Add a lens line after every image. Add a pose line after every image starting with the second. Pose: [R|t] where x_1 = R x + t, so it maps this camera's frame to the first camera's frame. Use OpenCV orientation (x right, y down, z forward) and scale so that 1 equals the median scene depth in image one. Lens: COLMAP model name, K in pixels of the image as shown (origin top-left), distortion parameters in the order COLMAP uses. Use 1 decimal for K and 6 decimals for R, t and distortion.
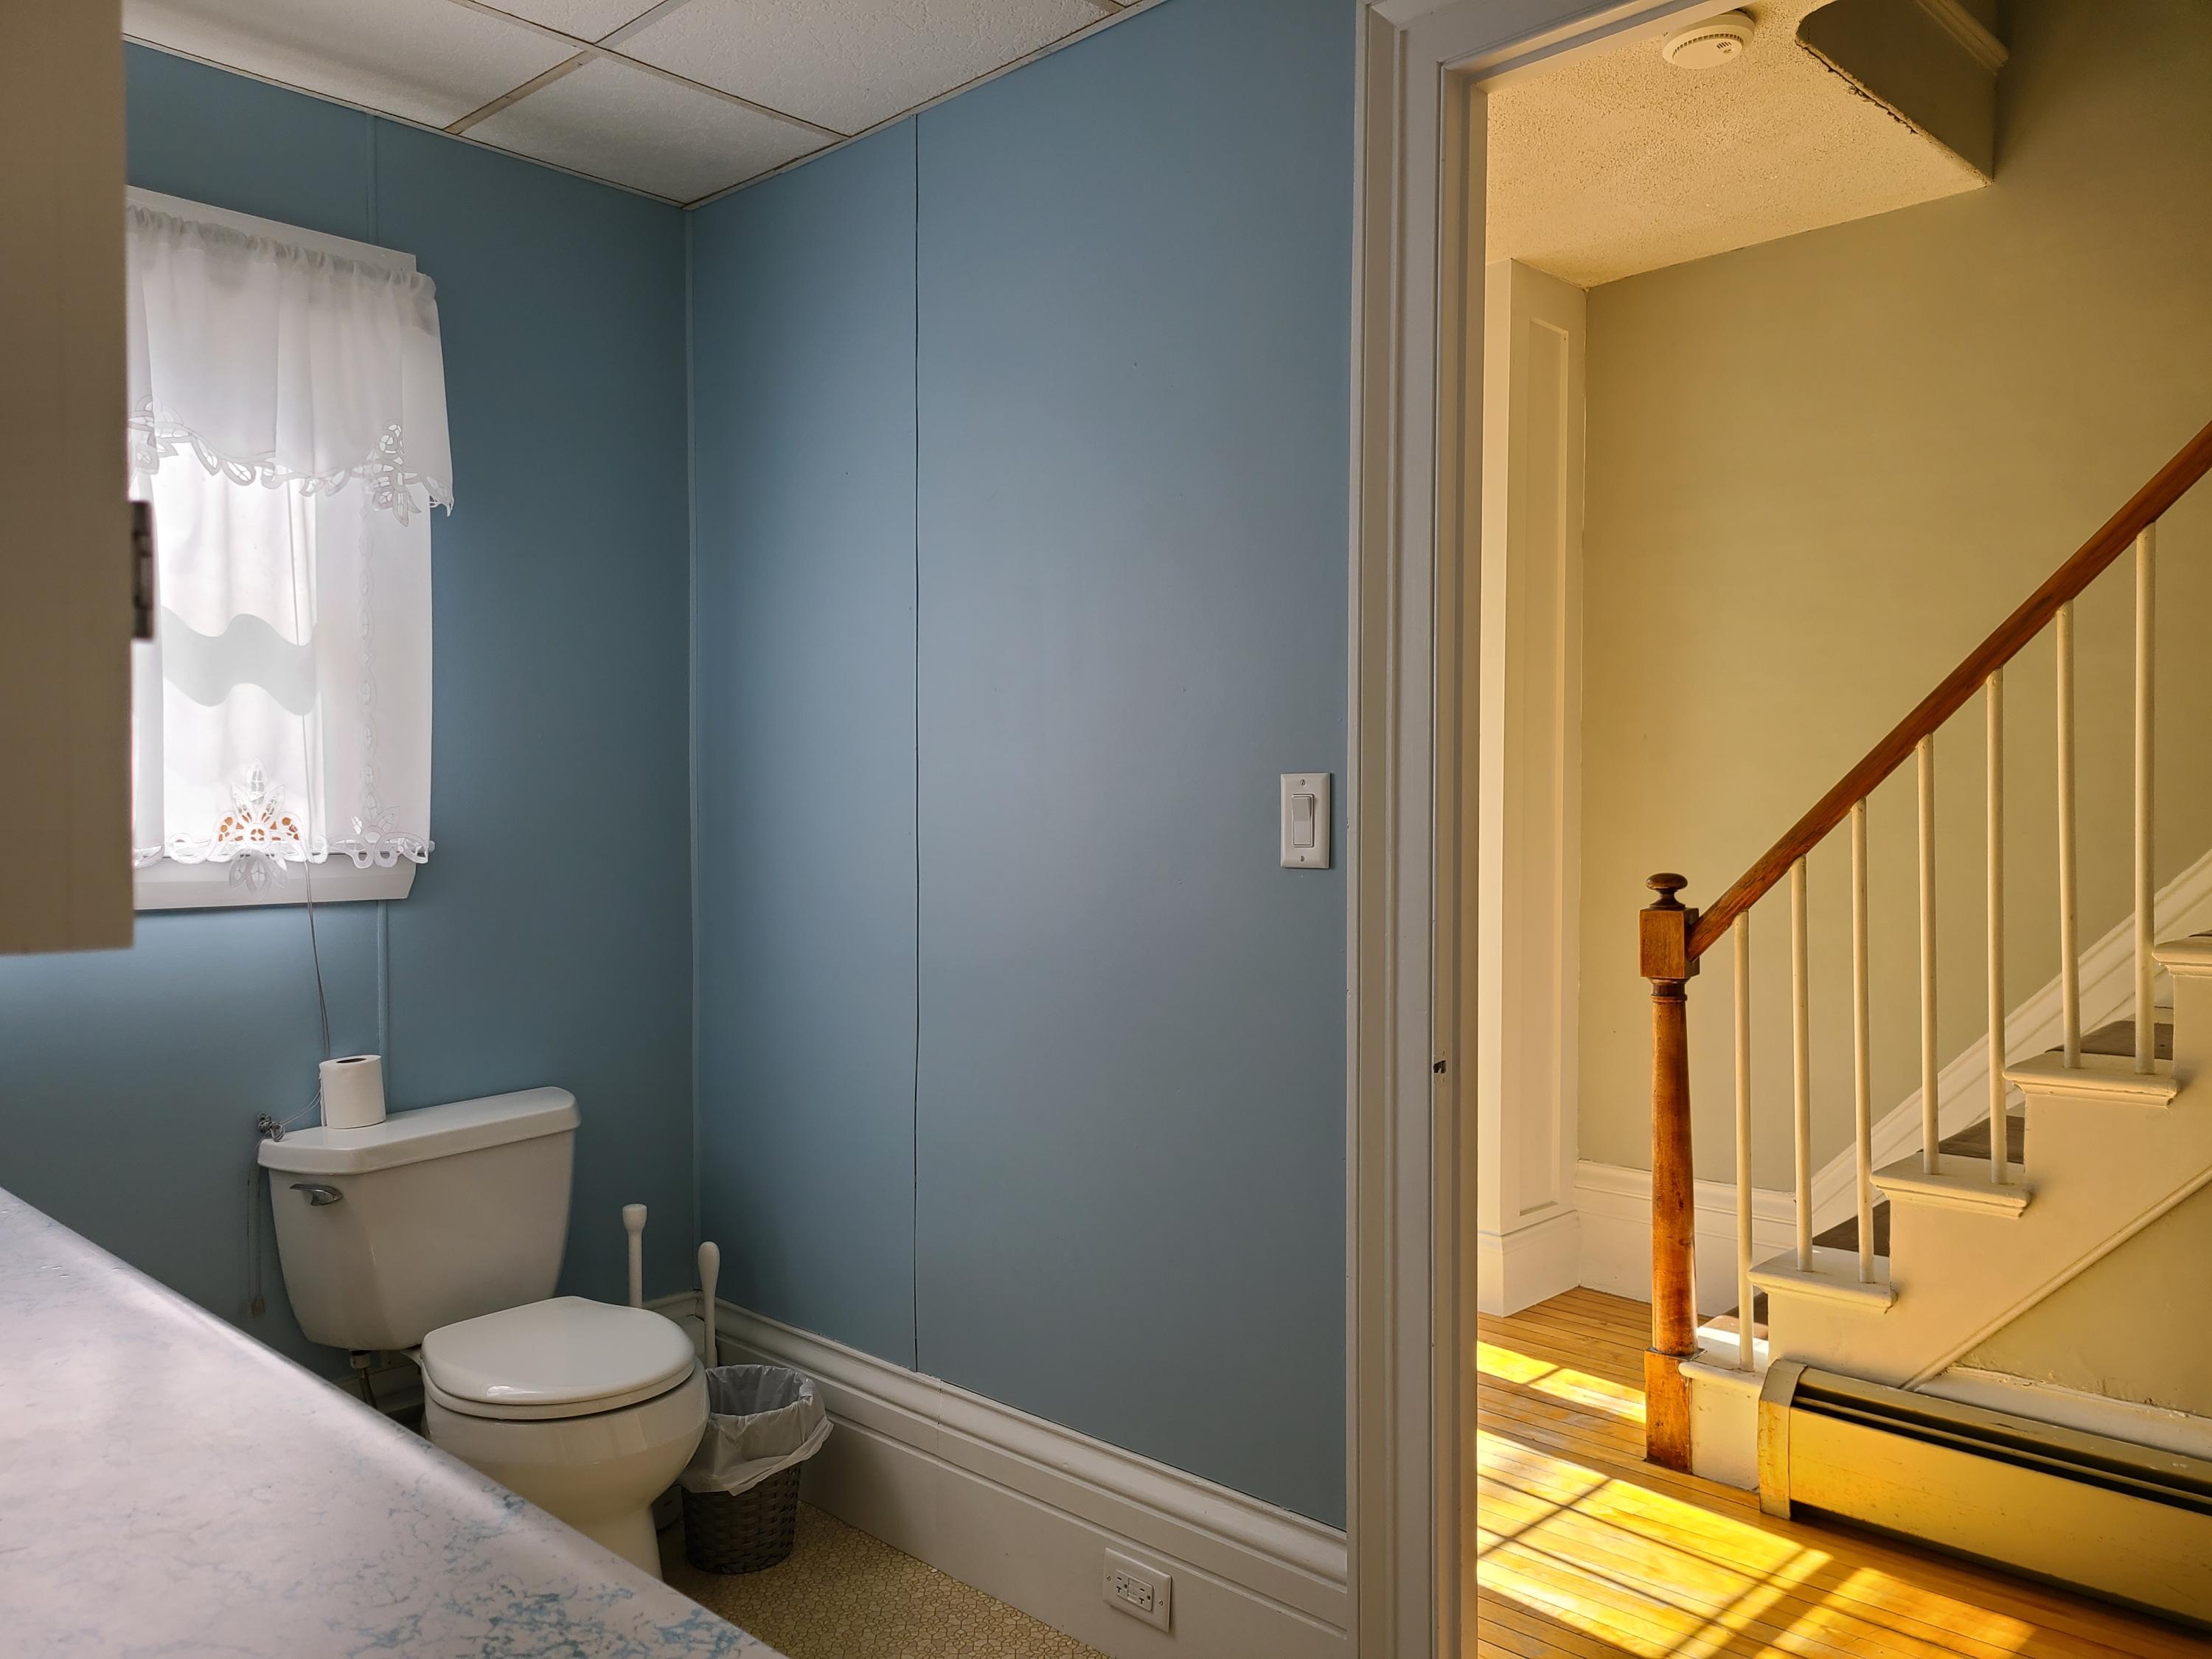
lens RADIAL K [[1675.7, 0, 1095.2], [0, 1675.7, 820.5], [0, 0, 1]] dist [0.049495, -0.002464]
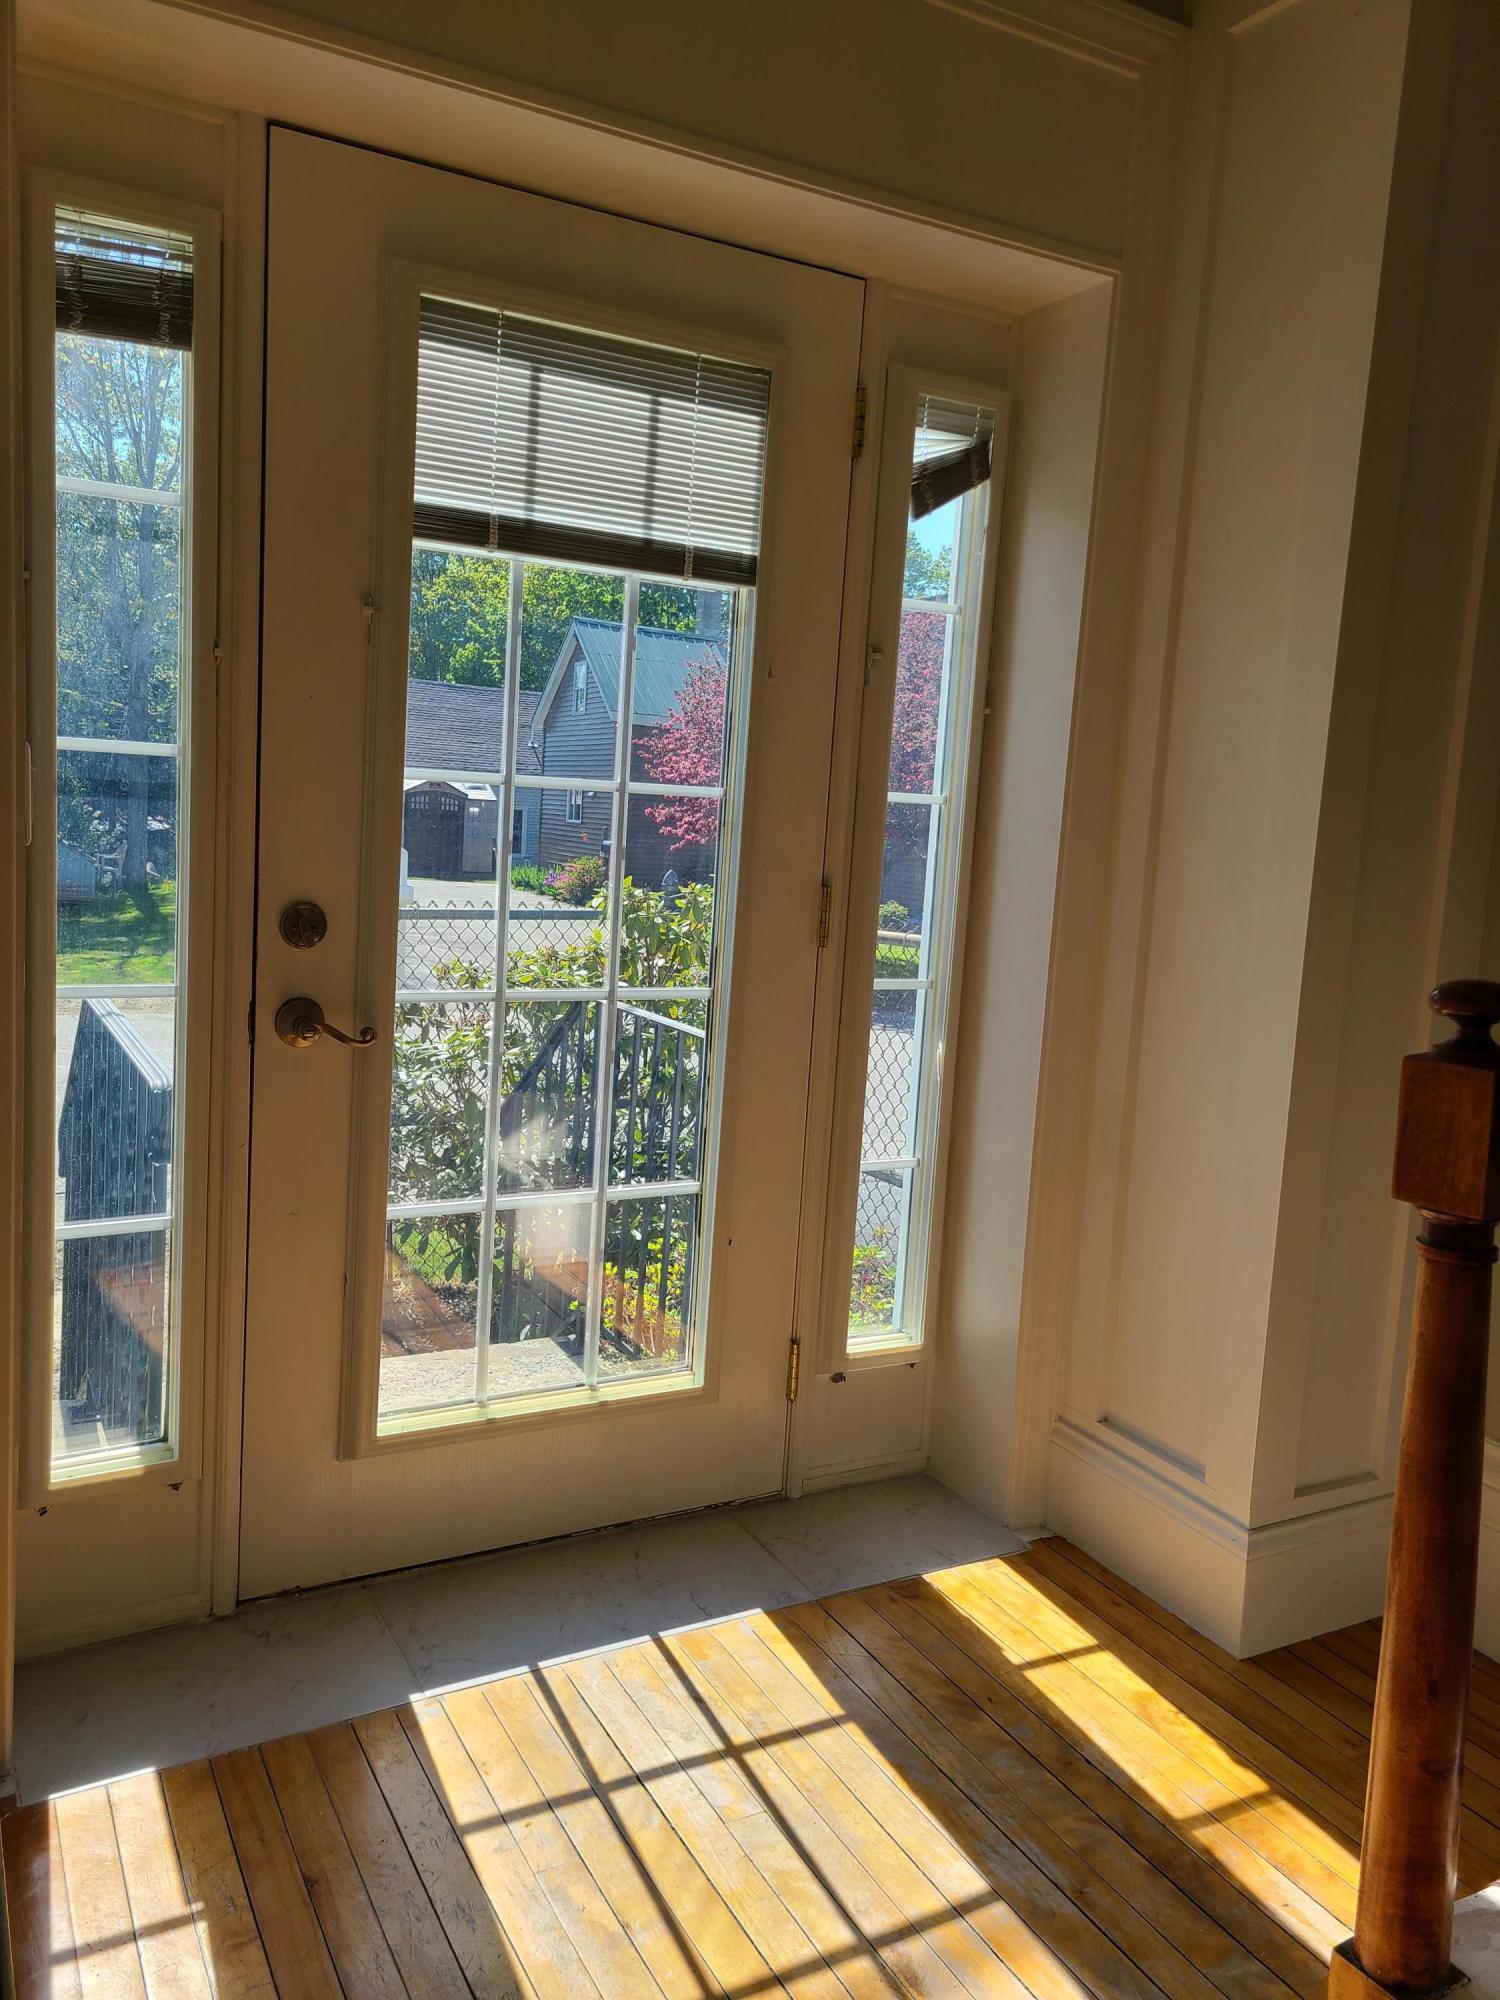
lens RADIAL K [[1515.1, 0, 755.9], [0, 1515.1, 996.1], [0, 0, 1]] dist [0.049495, -0.002464]
pose [[0.955474, 0.085736, -0.282345, 0.118001], [-0.055759, 0.992079, 0.112559, 0.000265], [0.289759, -0.091804, 0.952687, 0.243062]]
